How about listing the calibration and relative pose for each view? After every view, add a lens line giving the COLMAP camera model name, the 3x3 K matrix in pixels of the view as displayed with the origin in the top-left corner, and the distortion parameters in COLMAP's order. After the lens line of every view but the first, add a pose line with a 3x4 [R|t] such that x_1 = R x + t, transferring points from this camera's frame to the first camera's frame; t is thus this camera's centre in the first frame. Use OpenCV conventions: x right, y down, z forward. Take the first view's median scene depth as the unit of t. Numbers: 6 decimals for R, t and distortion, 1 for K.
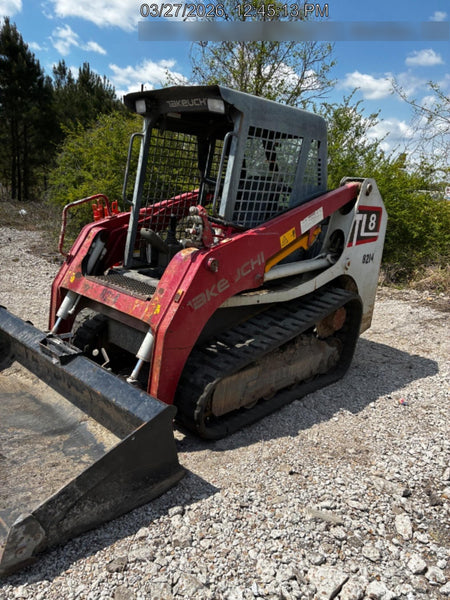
lens RADIAL K [[453.7, 0, 225.0], [0, 453.7, 311.6], [0, 0, 1]] dist [0.005630, -0.002110]
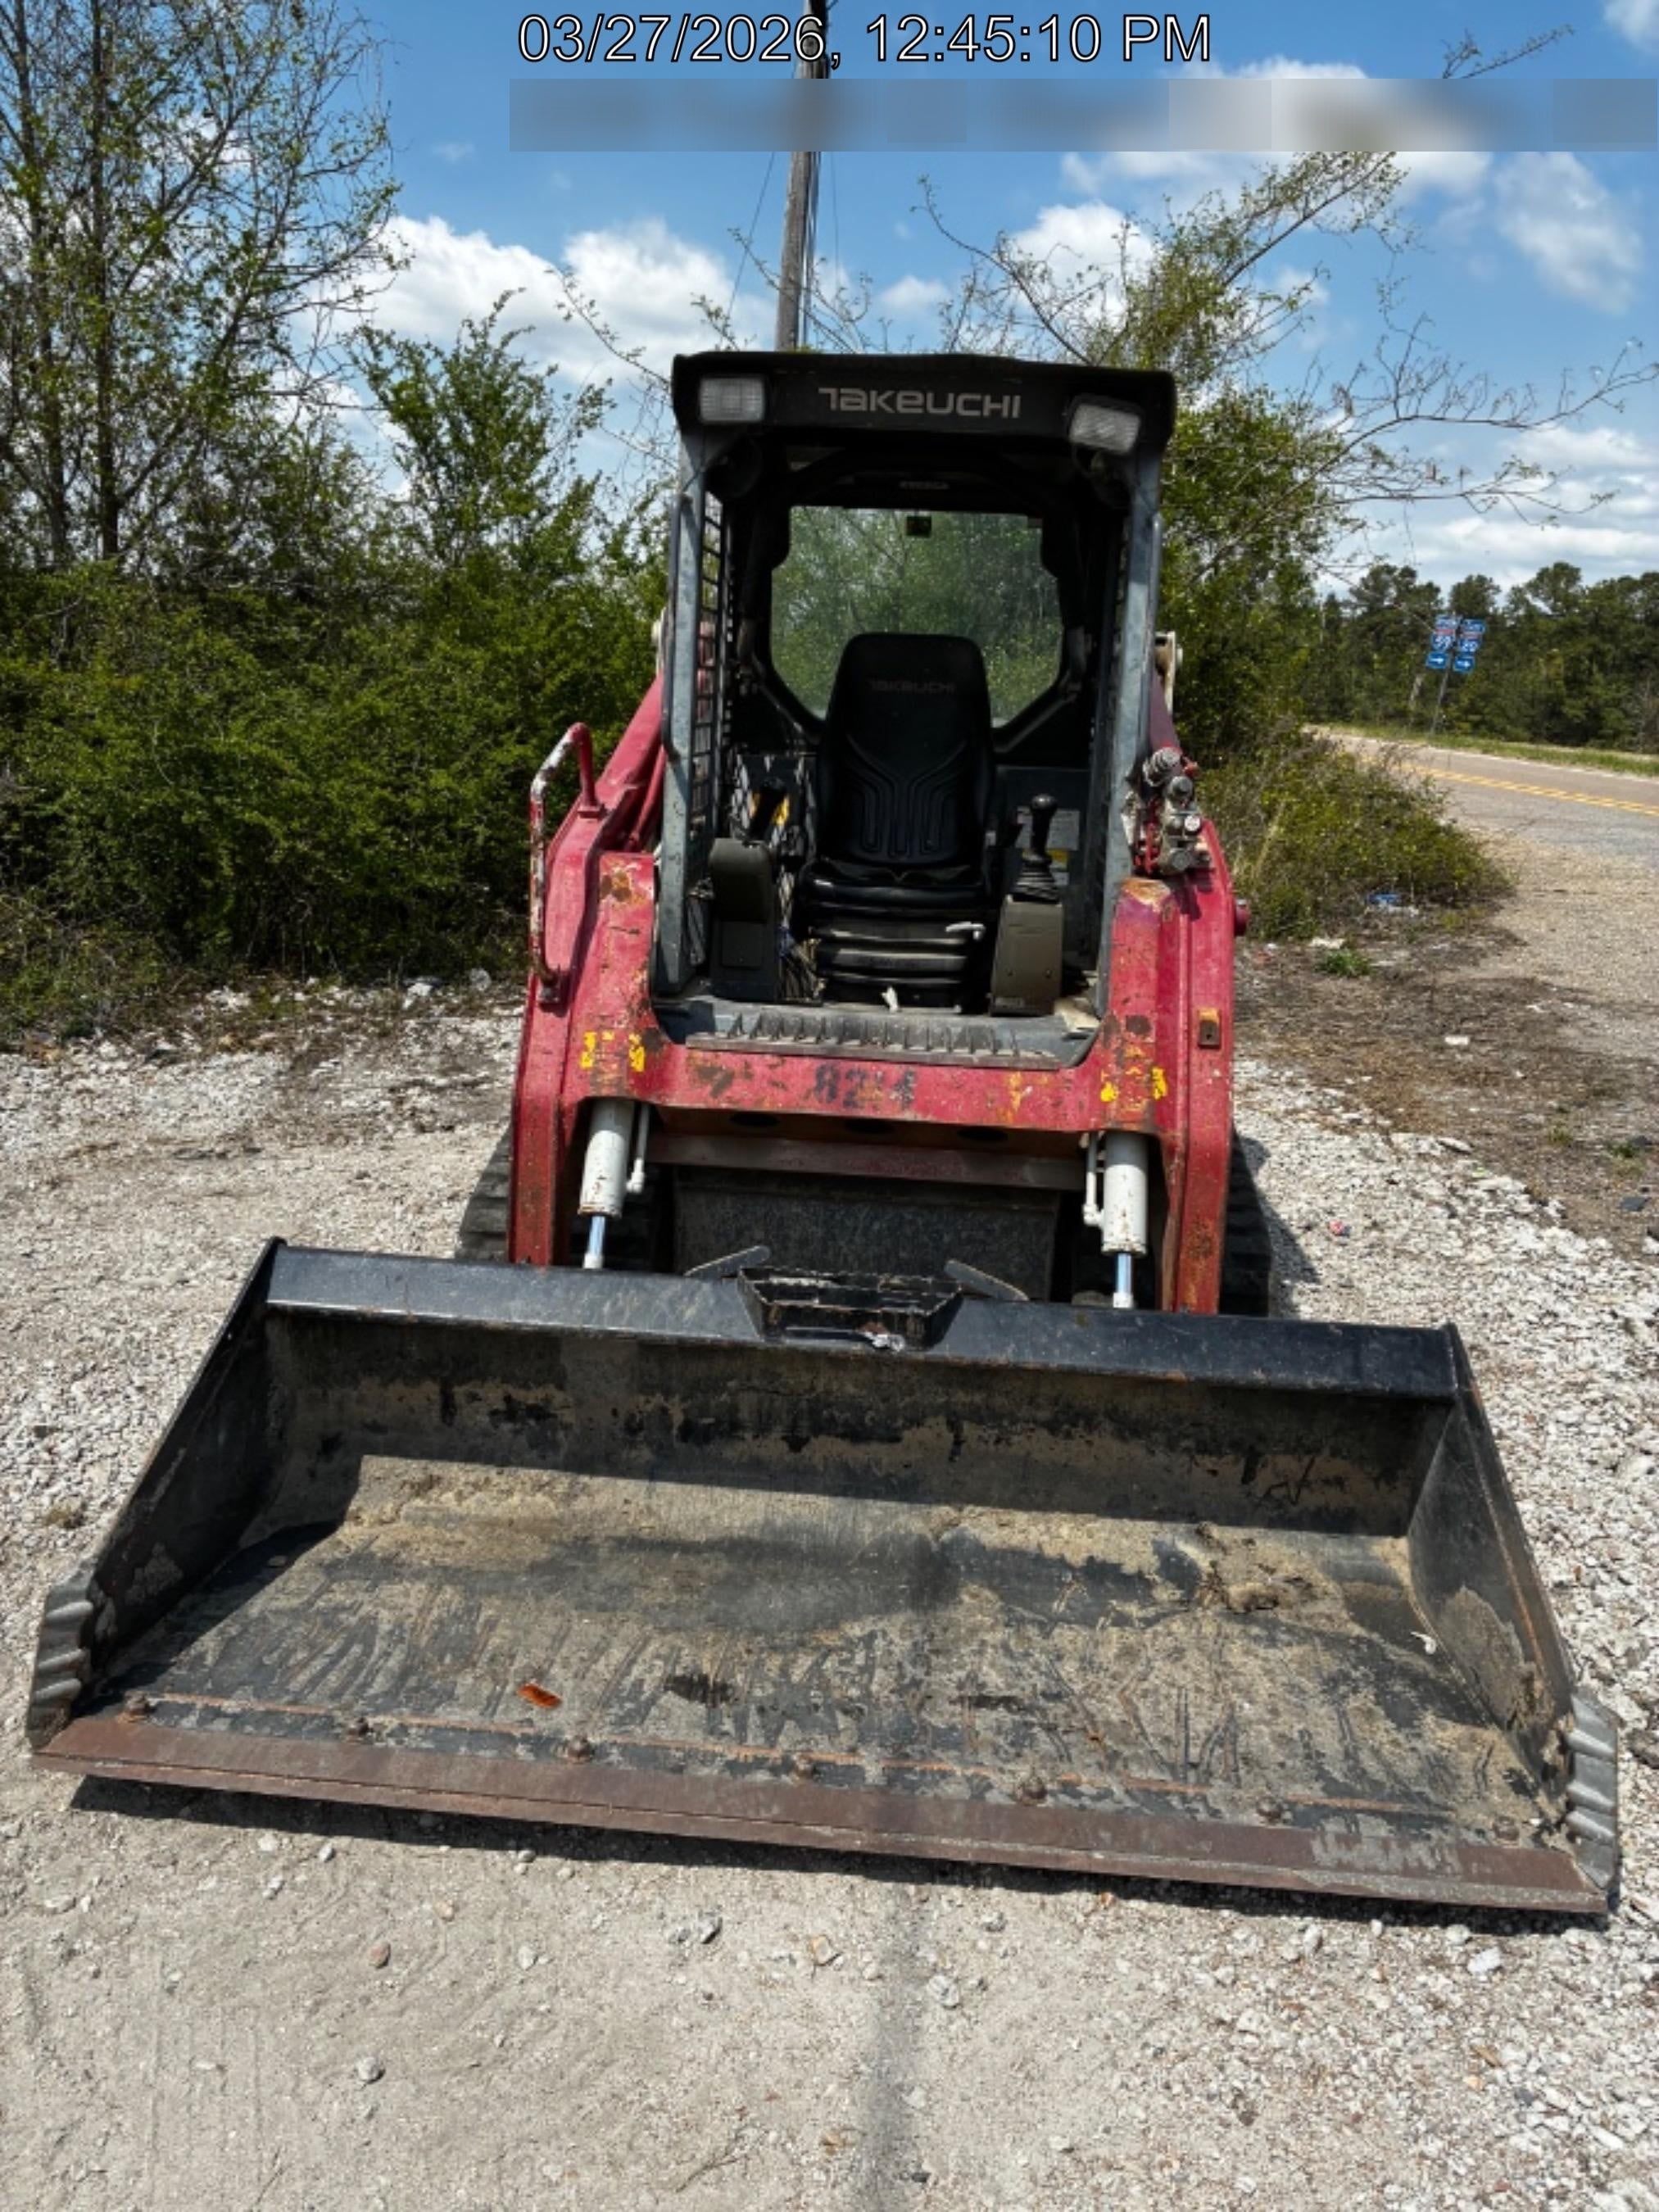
lens RADIAL K [[1680.6, 0, 806.2], [0, 1680.6, 1102.7], [0, 0, 1]] dist [0.003278, -0.001208]
pose [[0.770069, -0.196863, 0.606827, -0.821809], [0.188577, 0.978934, 0.078273, -0.100317], [-0.609453, 0.054158, 0.790971, 0.179078]]
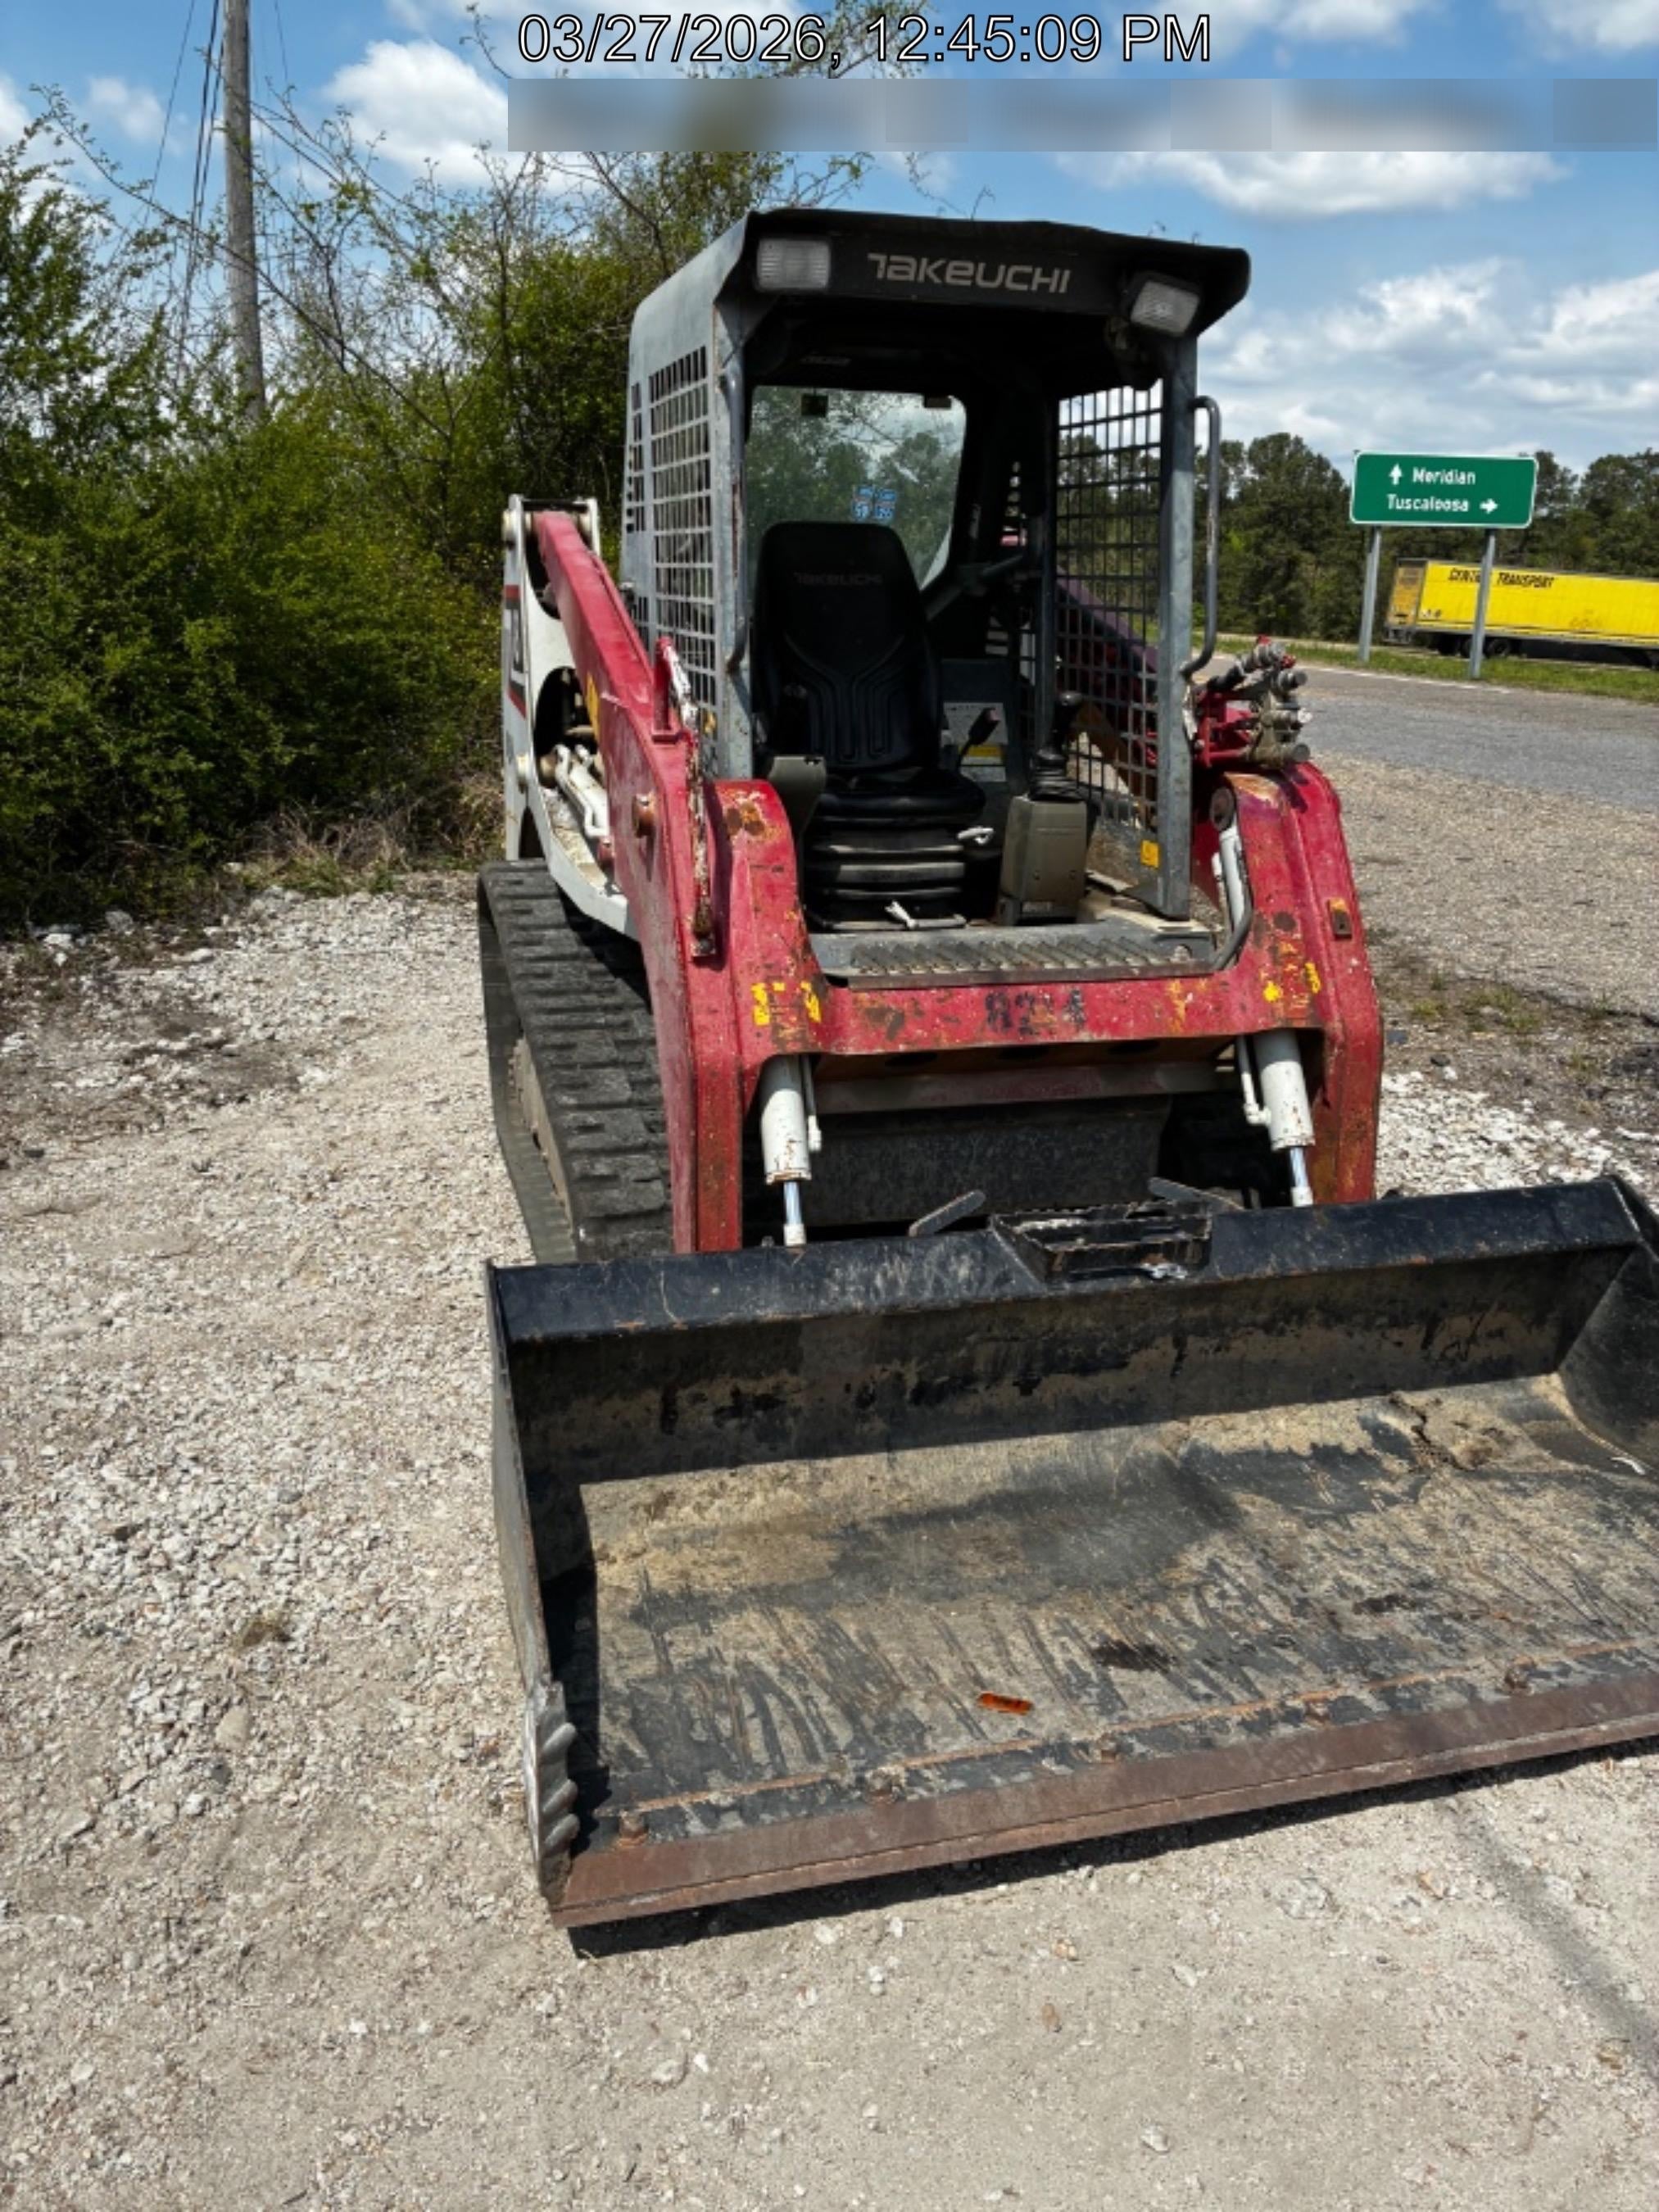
lens RADIAL K [[1685.3, 0, 829.5], [0, 1685.3, 1106.0], [0, 0, 1]] dist [0.018180, -0.000641]
pose [[0.507971, -0.321991, 0.798929, -1.021817], [0.251309, 0.942552, 0.220089, -0.208677], [-0.823899, 0.088979, 0.559708, 0.488117]]
